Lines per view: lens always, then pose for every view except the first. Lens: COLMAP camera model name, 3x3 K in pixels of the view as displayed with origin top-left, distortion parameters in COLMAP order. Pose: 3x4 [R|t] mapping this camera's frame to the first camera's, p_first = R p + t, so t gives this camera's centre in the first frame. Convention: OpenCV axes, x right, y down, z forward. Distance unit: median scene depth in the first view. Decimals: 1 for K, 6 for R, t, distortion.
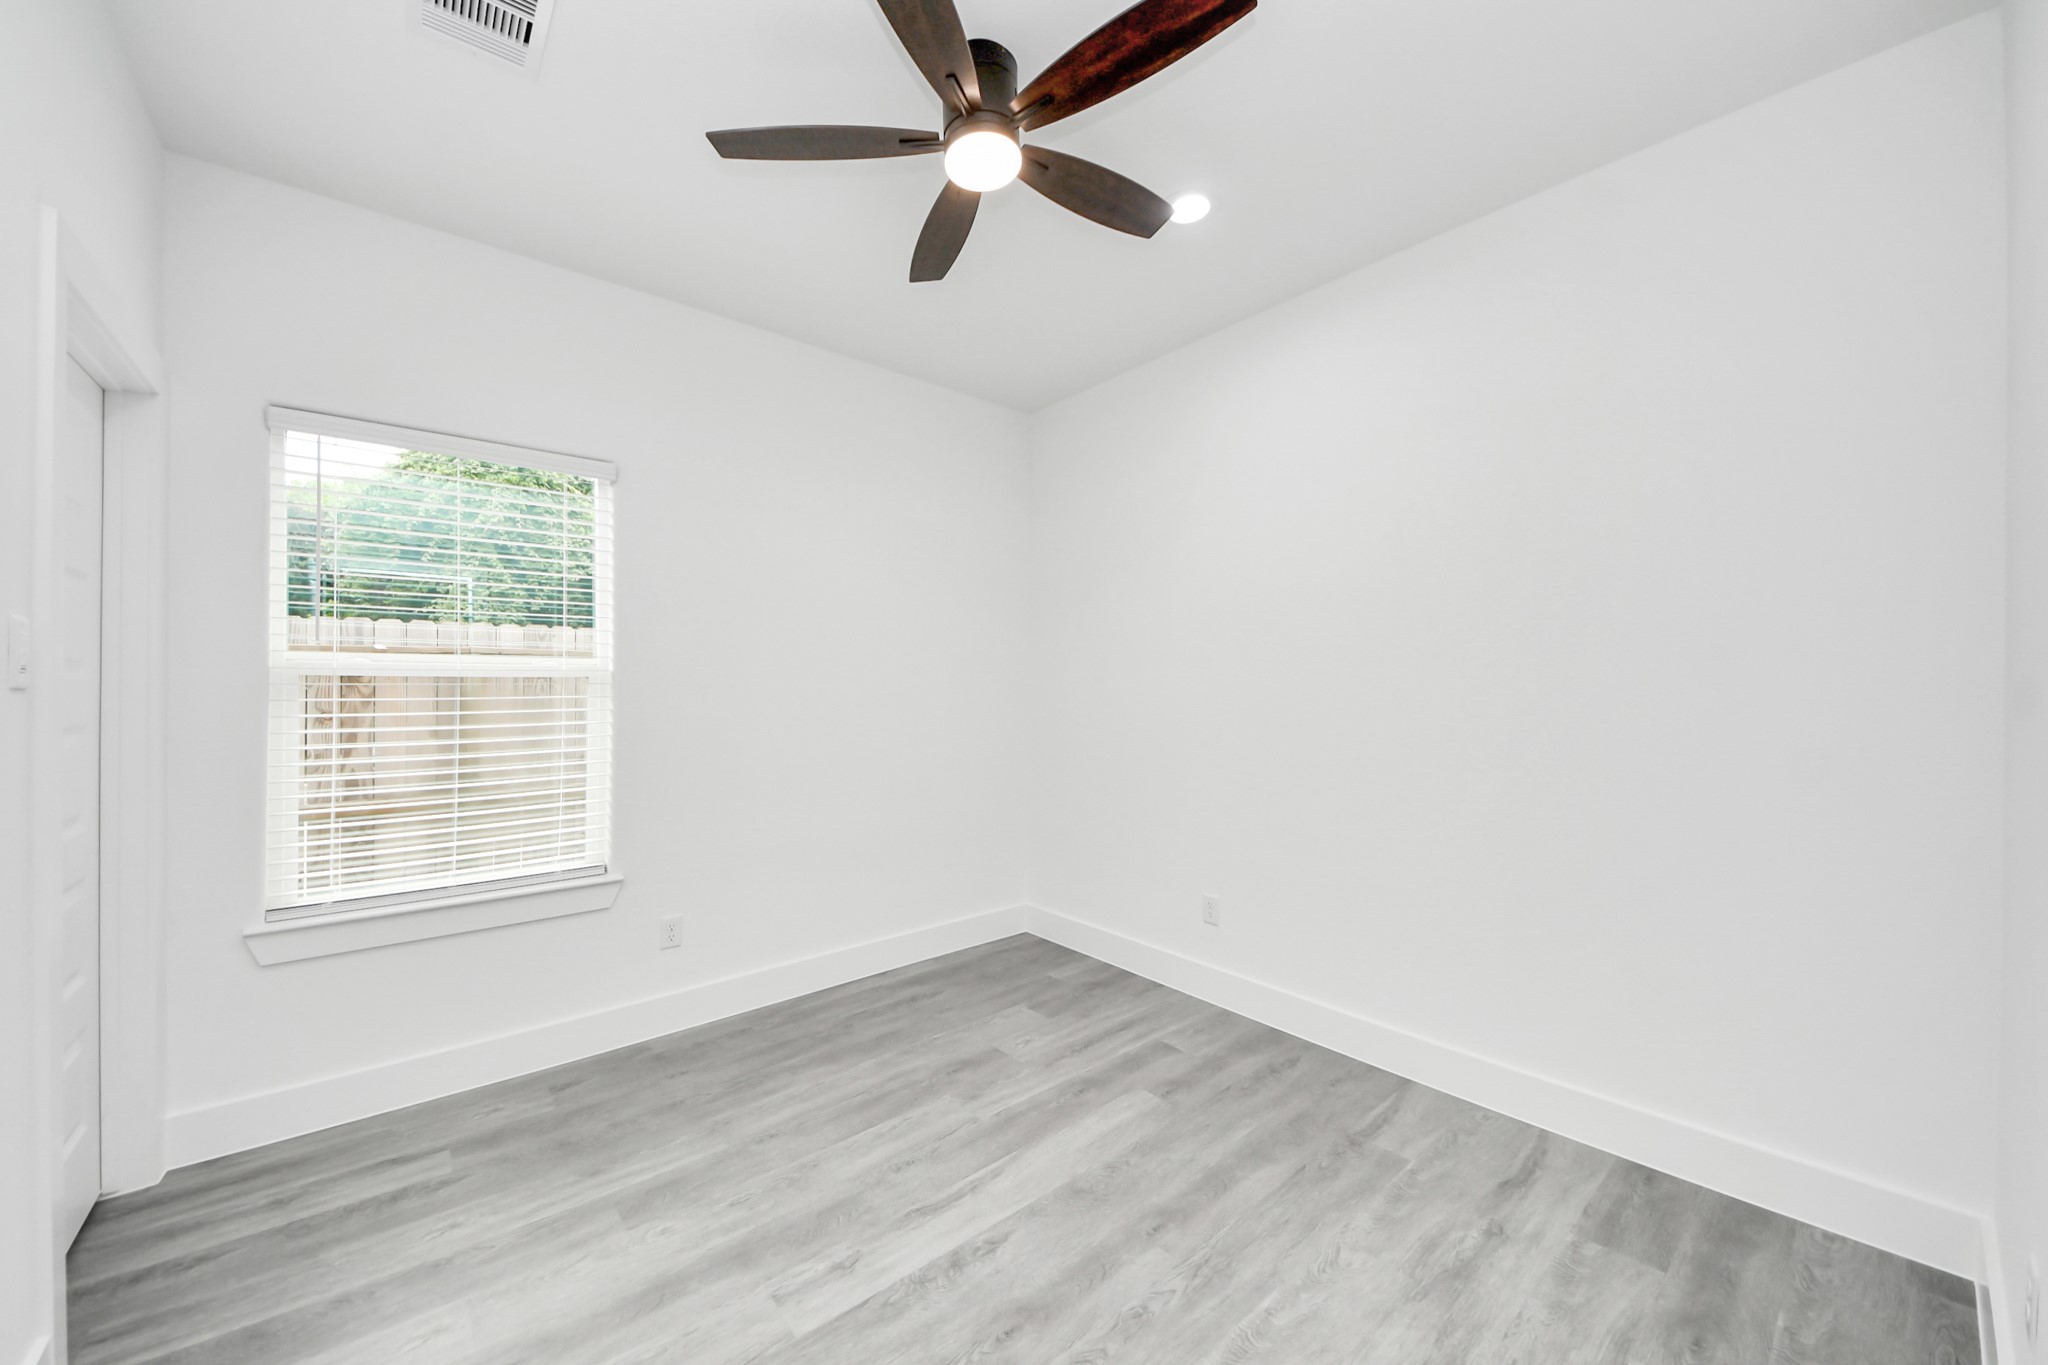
lens RADIAL K [[729.4, 0, 1002.8], [0, 729.4, 685.6], [0, 0, 1]] dist [0.045078, -0.023205]
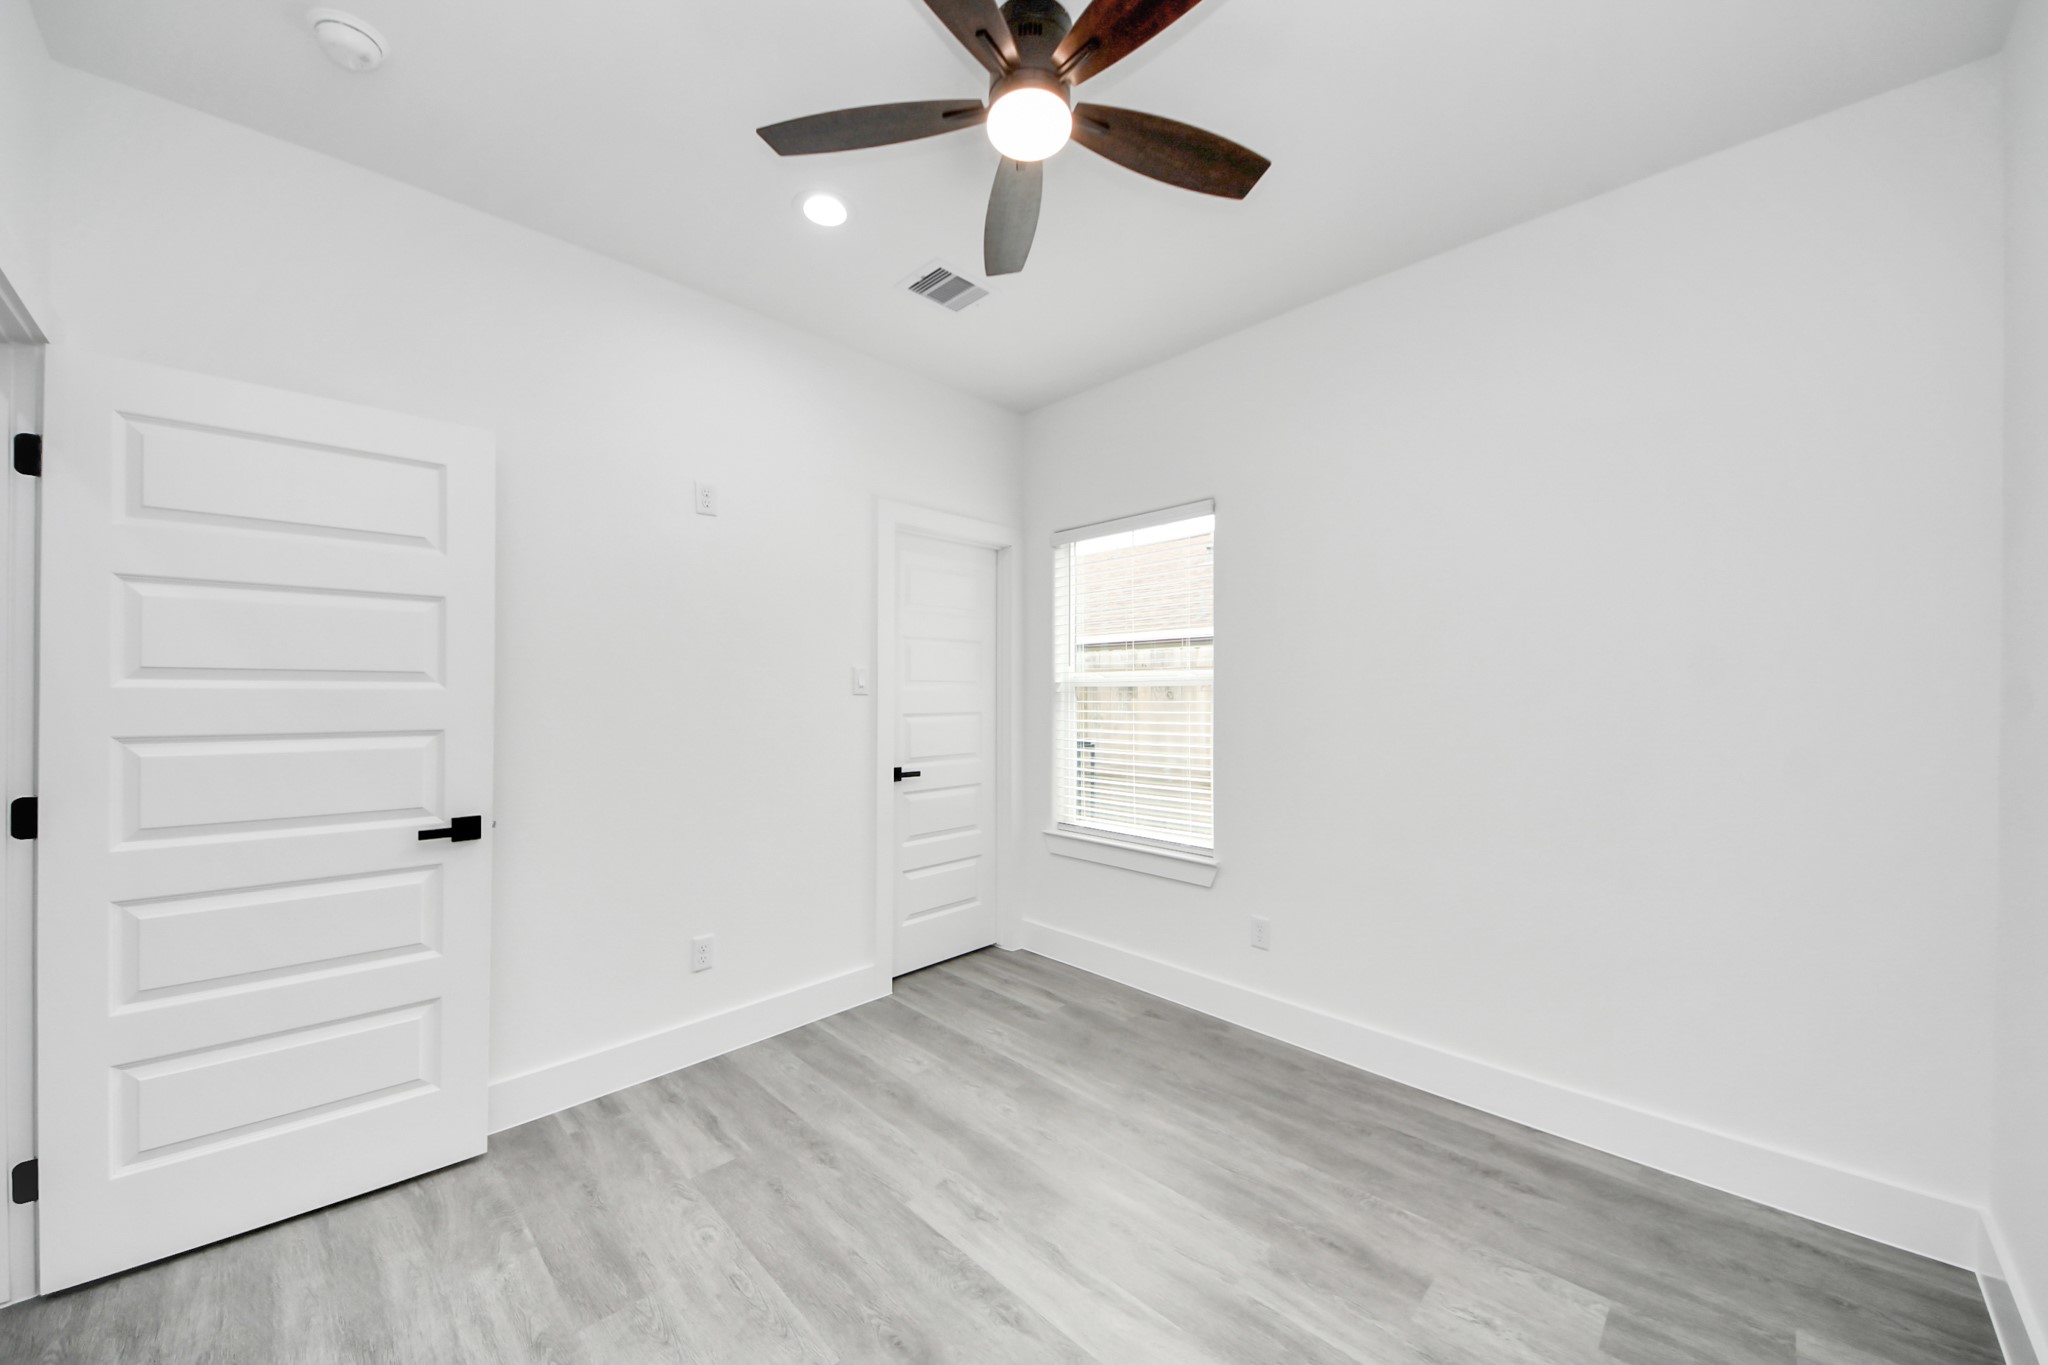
lens RADIAL K [[729.4, 0, 1002.8], [0, 729.4, 685.6], [0, 0, 1]] dist [0.045078, -0.023205]
pose [[0.125325, 0.000692, -0.992115, 0.647324], [-0.002775, 0.999996, 0.000347, -0.013047], [0.992112, 0.002710, 0.125326, 0.640336]]
